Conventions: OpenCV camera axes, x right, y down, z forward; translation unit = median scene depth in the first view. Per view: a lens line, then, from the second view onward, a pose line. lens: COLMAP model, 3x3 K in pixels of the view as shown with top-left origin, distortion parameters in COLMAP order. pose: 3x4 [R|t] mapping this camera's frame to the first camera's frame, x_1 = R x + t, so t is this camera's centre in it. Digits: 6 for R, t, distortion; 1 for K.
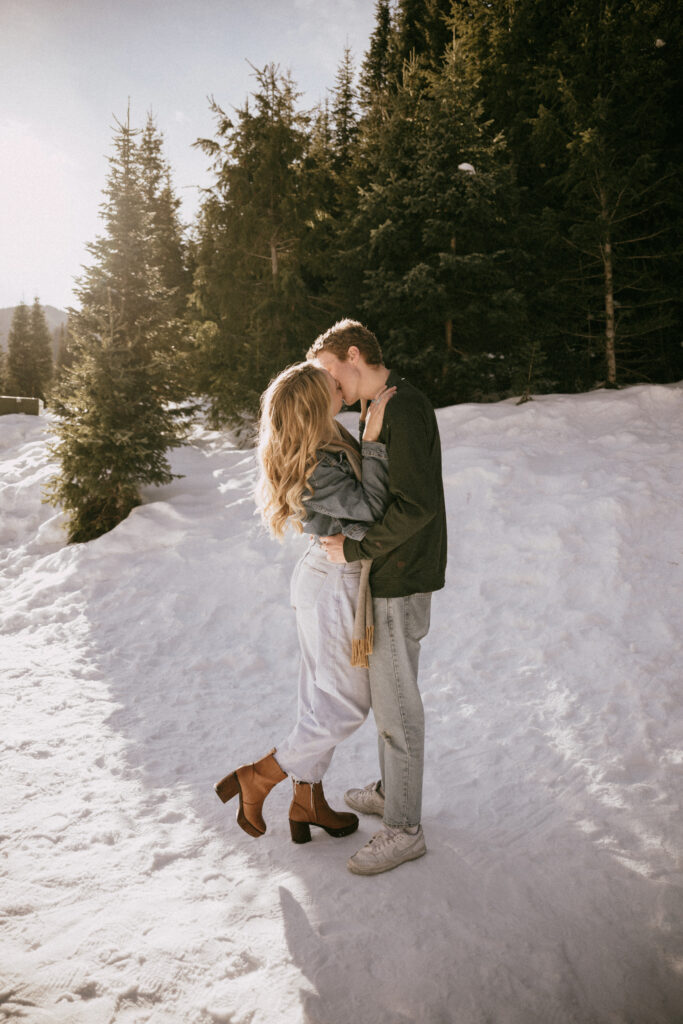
lens RADIAL K [[688.2, 0, 343.2], [0, 688.2, 502.8], [0, 0, 1]] dist [-0.123275, 0.076512]
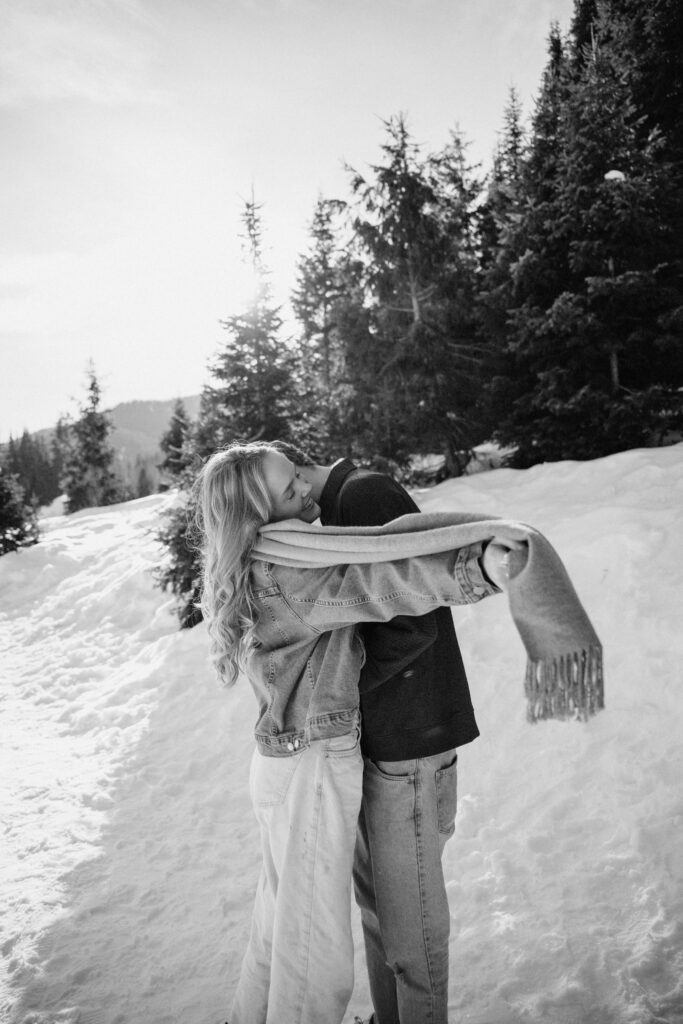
lens RADIAL K [[688.2, 0, 343.2], [0, 688.2, 502.8], [0, 0, 1]] dist [-0.123275, 0.076512]
pose [[0.945901, -0.057525, -0.319316, 0.101269], [0.032419, 0.995989, -0.083394, -0.023359], [0.322832, 0.068531, 0.943972, 0.112387]]
